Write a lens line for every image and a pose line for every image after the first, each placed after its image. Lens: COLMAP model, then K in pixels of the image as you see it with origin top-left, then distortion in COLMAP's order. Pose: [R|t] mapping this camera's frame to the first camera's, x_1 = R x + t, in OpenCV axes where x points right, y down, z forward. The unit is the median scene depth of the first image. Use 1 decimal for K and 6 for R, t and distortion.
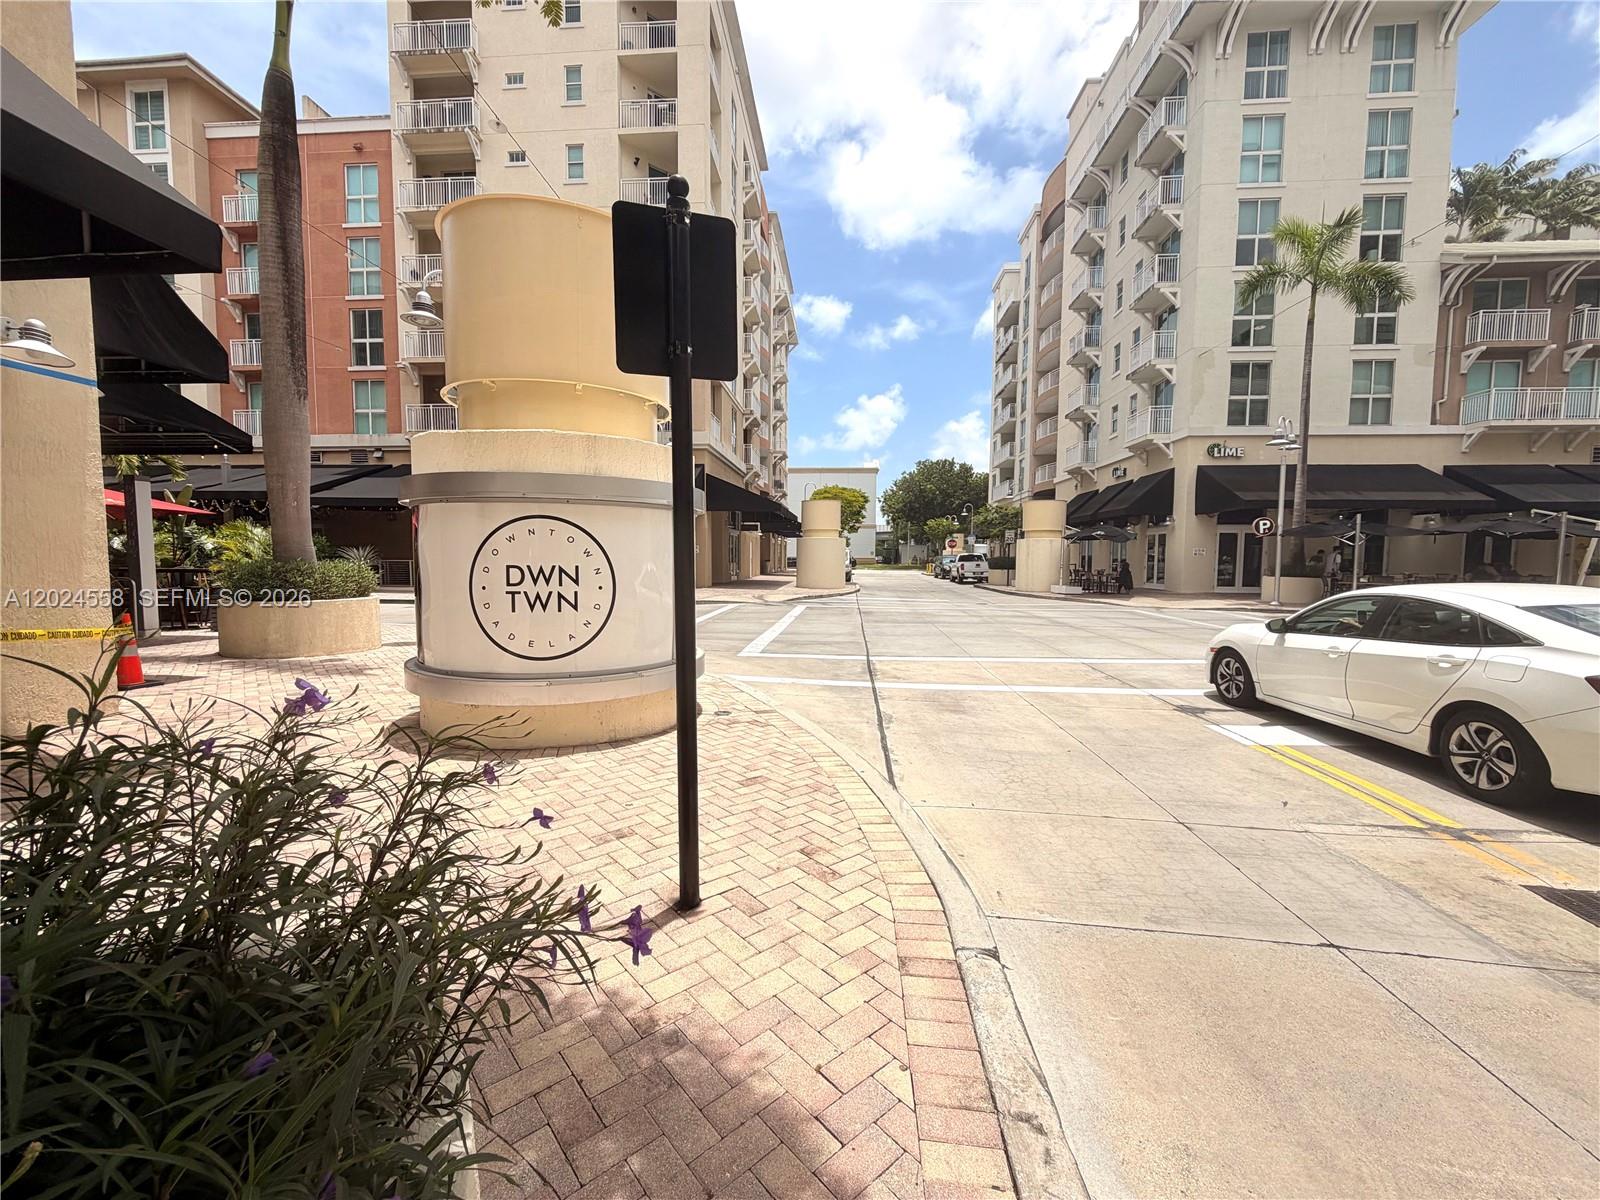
lens RADIAL K [[638.0, 0, 796.4], [0, 638.0, 601.7], [0, 0, 1]] dist [0.001536, 0.000010]
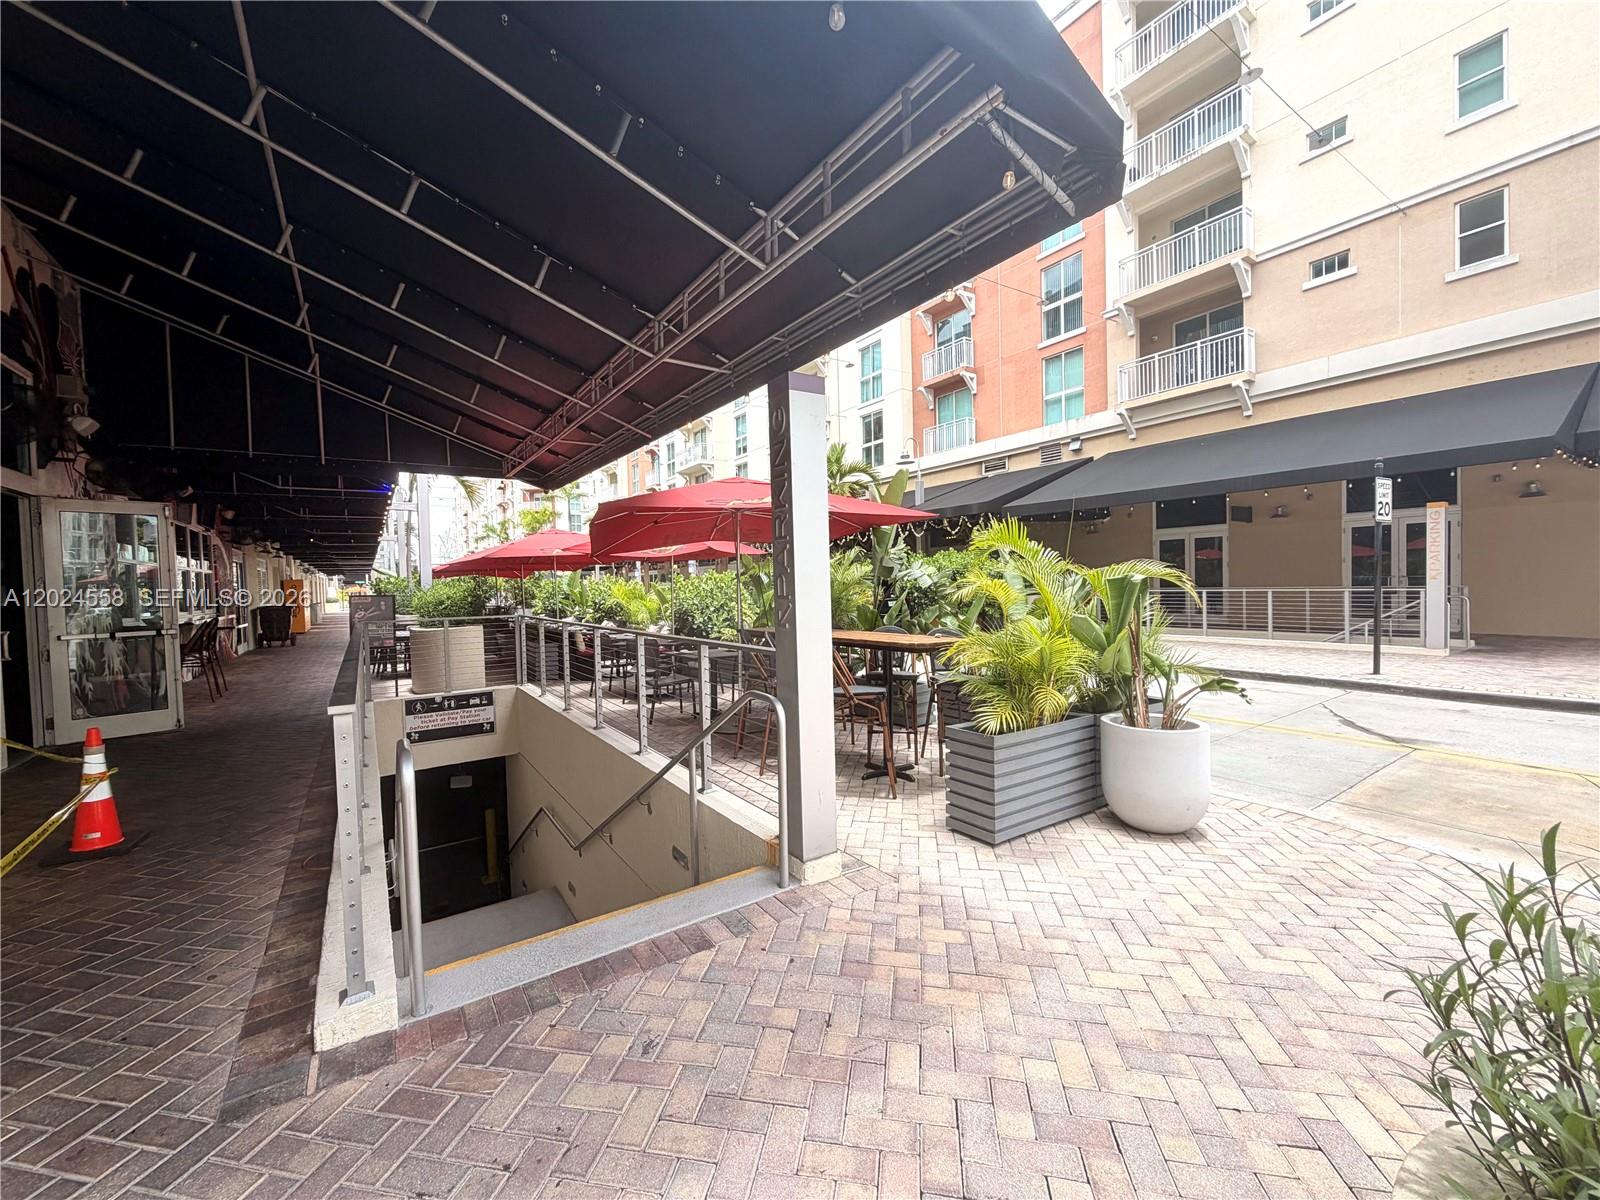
lens RADIAL K [[638.0, 0, 798.7], [0, 638.0, 603.0], [0, 0, 1]] dist [0.001536, 0.000010]
pose [[0.623868, -0.003985, -0.781519, -0.274282], [-0.024922, 0.999377, -0.024991, -0.023148], [0.781132, 0.035068, 0.623380, 0.293662]]
